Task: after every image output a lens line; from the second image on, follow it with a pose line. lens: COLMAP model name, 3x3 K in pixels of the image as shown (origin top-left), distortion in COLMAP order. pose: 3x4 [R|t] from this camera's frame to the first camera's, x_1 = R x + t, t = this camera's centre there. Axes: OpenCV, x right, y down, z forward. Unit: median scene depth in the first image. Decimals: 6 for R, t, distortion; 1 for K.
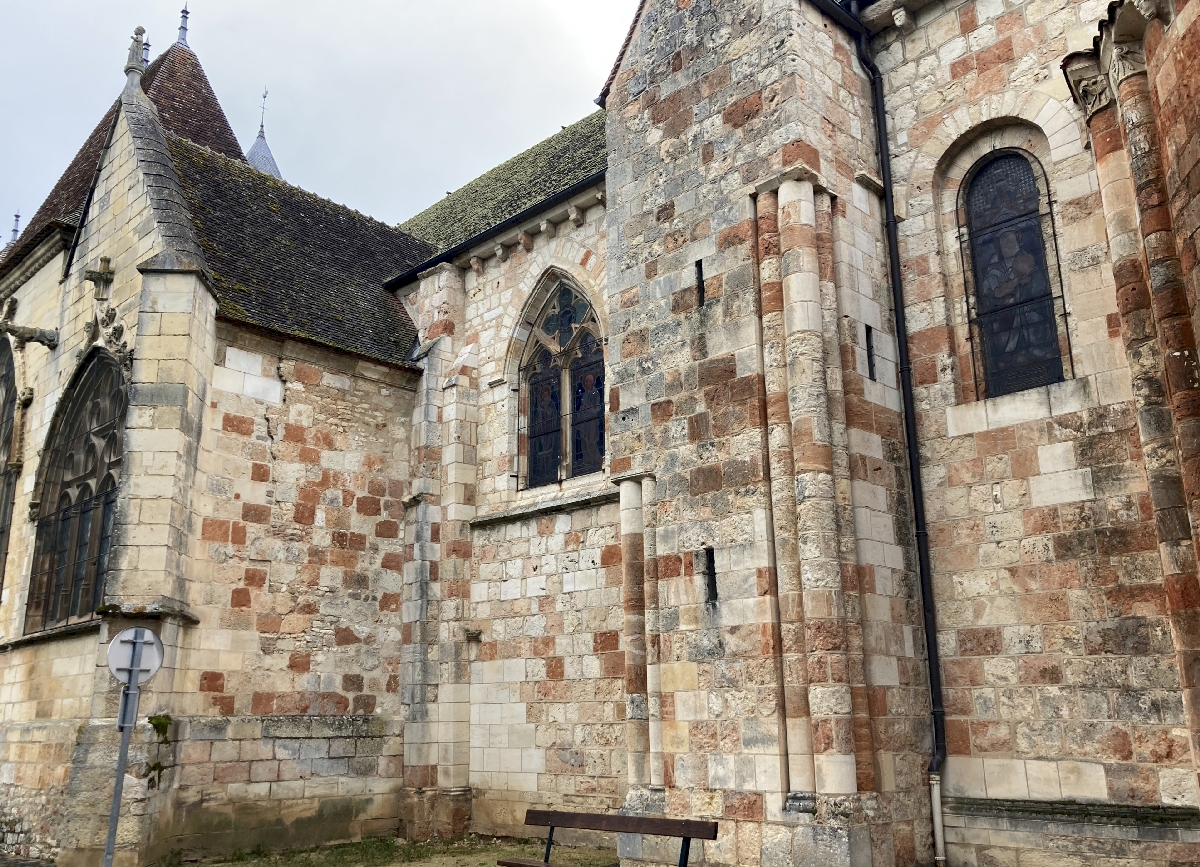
lens RADIAL K [[1031.3, 0, 600.9], [0, 1031.3, 435.6], [0, 0, 1]] dist [0.043682, -0.040748]
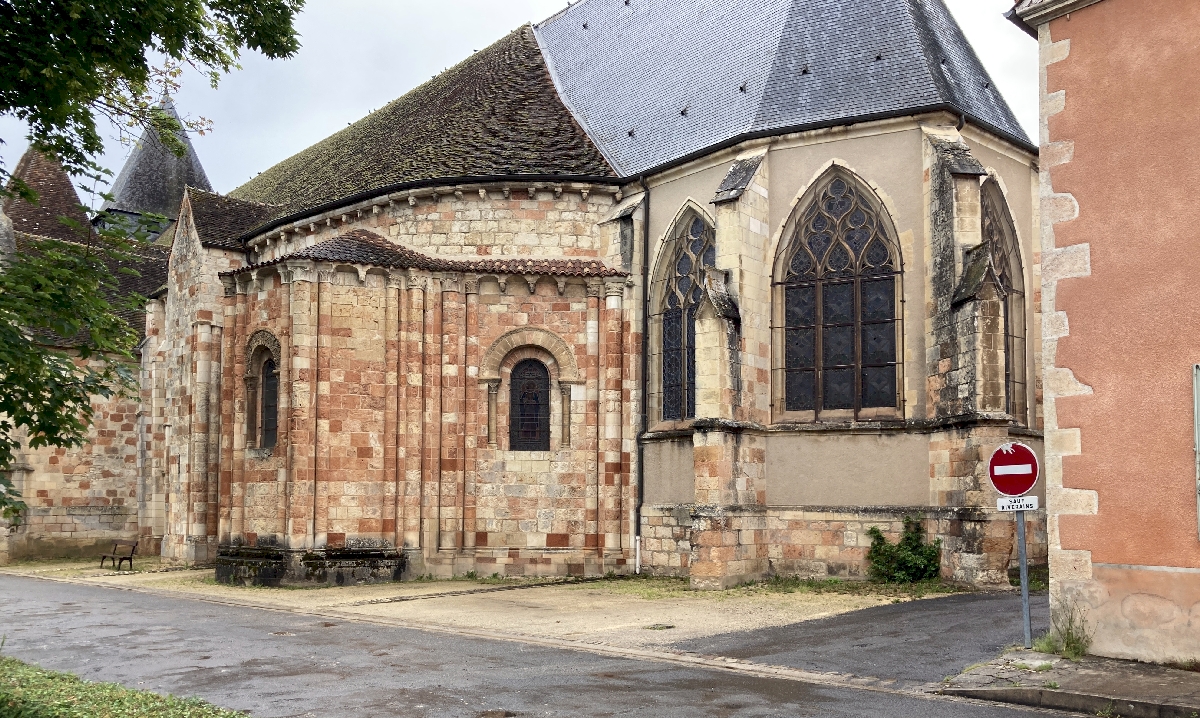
lens RADIAL K [[992.5, 0, 602.0], [0, 992.5, 451.9], [0, 0, 1]] dist [0.054037, -0.064838]
pose [[0.998568, 0.009557, -0.052634, 1.021578], [0.002466, 0.974642, 0.223756, -0.371708], [0.053438, -0.223566, 0.973223, -1.177764]]
